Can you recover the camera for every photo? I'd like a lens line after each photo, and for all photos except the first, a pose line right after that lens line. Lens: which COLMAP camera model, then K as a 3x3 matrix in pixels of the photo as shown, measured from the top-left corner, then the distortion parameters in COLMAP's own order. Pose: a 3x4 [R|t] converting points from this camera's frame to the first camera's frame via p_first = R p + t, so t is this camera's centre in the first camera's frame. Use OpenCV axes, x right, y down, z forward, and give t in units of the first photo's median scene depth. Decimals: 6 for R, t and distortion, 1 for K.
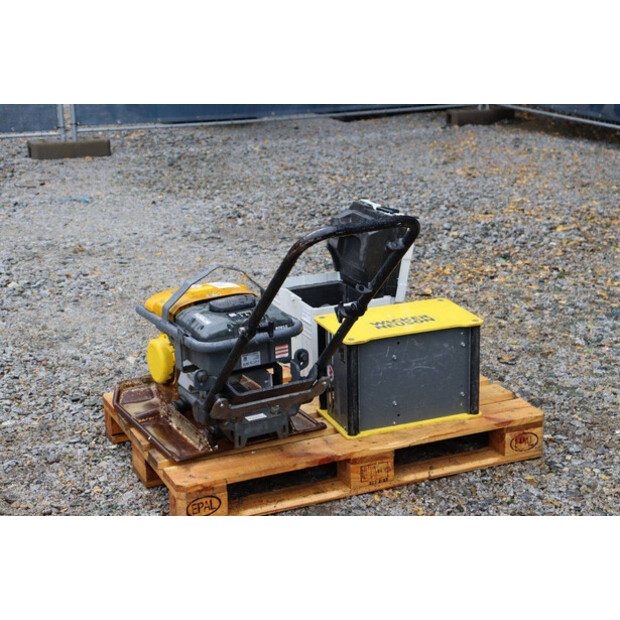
lens RADIAL K [[1251.1, 0, 310.0], [0, 1251.1, 310.0], [0, 0, 1]] dist [0.320020, -0.035097]
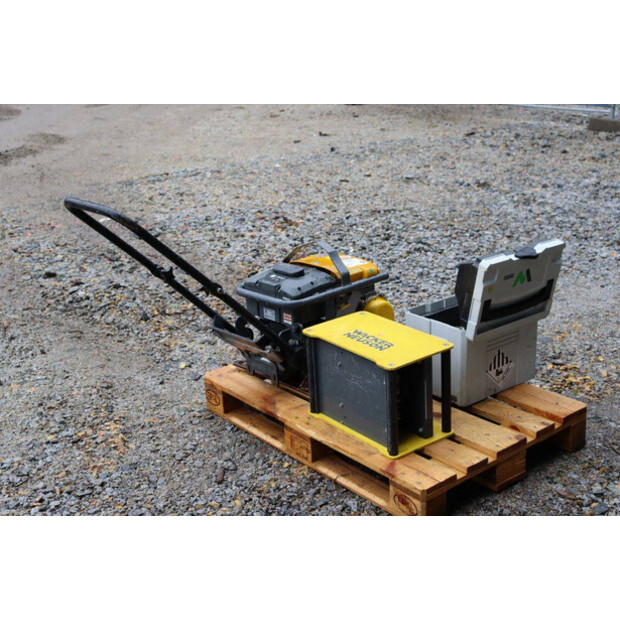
lens RADIAL K [[912.7, 0, 310.0], [0, 912.7, 310.0], [0, 0, 1]] dist [-0.019182, -0.026003]
pose [[0.260606, 0.329902, -0.907331, 0.756793], [-0.240663, 0.932337, 0.269870, -0.211184], [0.934968, 0.148031, 0.322368, 0.710725]]
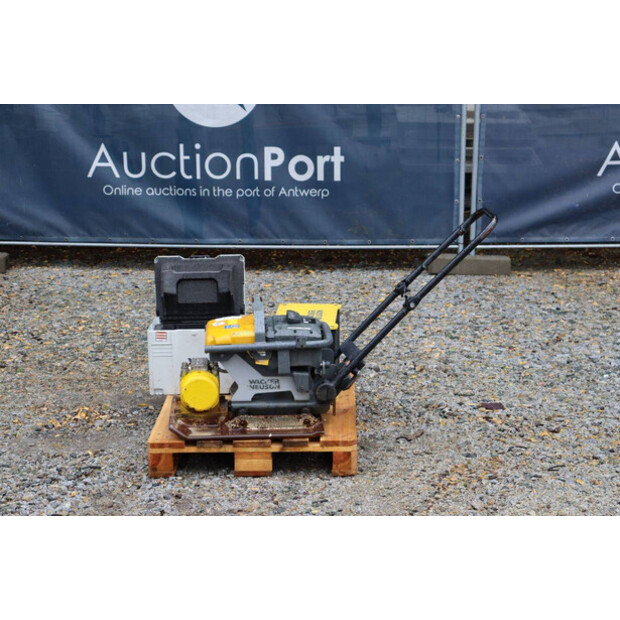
lens RADIAL K [[1384.7, 0, 310.0], [0, 1384.7, 310.0], [0, 0, 1]] dist [0.412544, 0.079276]
pose [[0.420468, -0.179183, 0.889438, -1.338814], [0.271856, 0.960146, 0.064912, -0.101263], [-0.865622, 0.214505, 0.452422, 0.296258]]
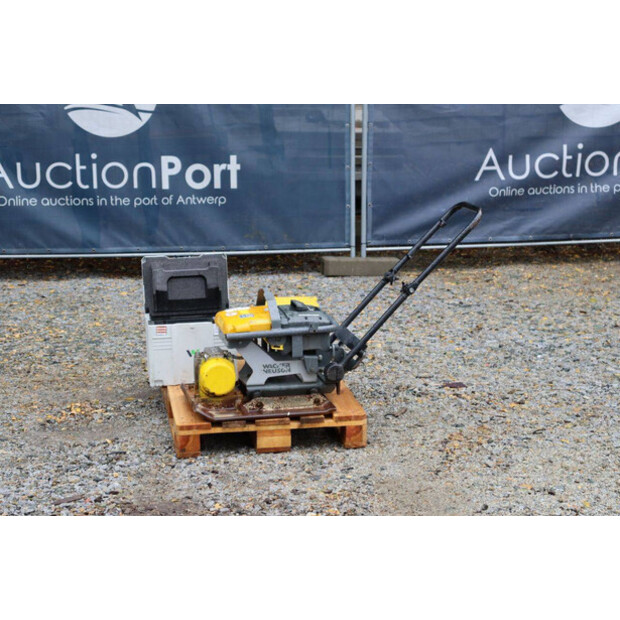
lens RADIAL K [[1452.5, 0, 310.0], [0, 1452.5, 310.0], [0, 0, 1]] dist [0.431804, -0.038552]
pose [[0.254967, -0.175297, 0.950927, -1.627431], [0.290978, 0.951756, 0.097432, -0.157634], [-0.922130, 0.251857, 0.293674, 0.473029]]
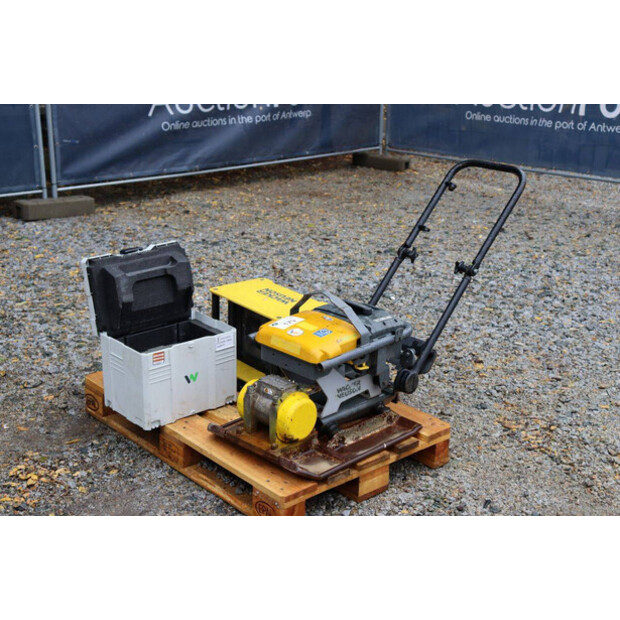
lens RADIAL K [[986.0, 0, 310.0], [0, 986.0, 310.0], [0, 0, 1]] dist [0.158146, -0.033881]
pose [[-0.310901, -0.292643, 0.904268, -0.863984], [0.266572, 0.886382, 0.378506, -0.355423], [-0.912294, 0.358730, -0.197567, 1.186042]]
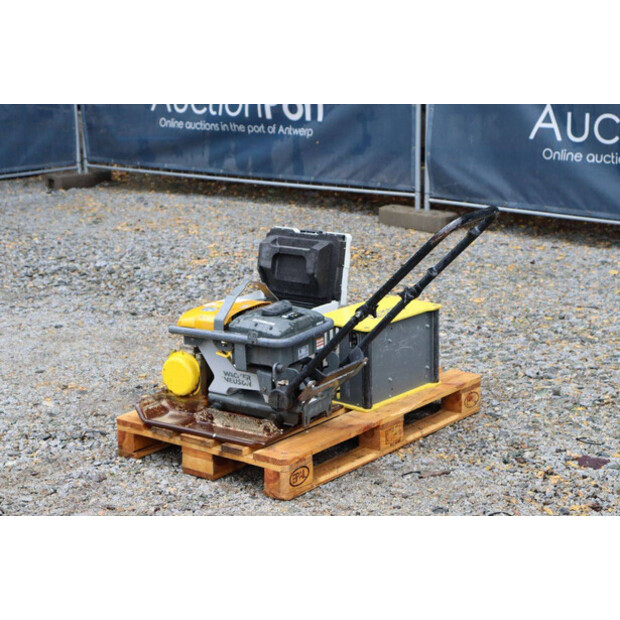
lens RADIAL K [[1384.7, 0, 310.0], [0, 1384.7, 310.0], [0, 0, 1]] dist [0.412544, 0.079276]
pose [[0.889735, -0.105946, 0.444012, -0.596301], [0.137448, 0.989730, -0.039264, 0.050160], [-0.435292, 0.095963, 0.895160, -0.179712]]
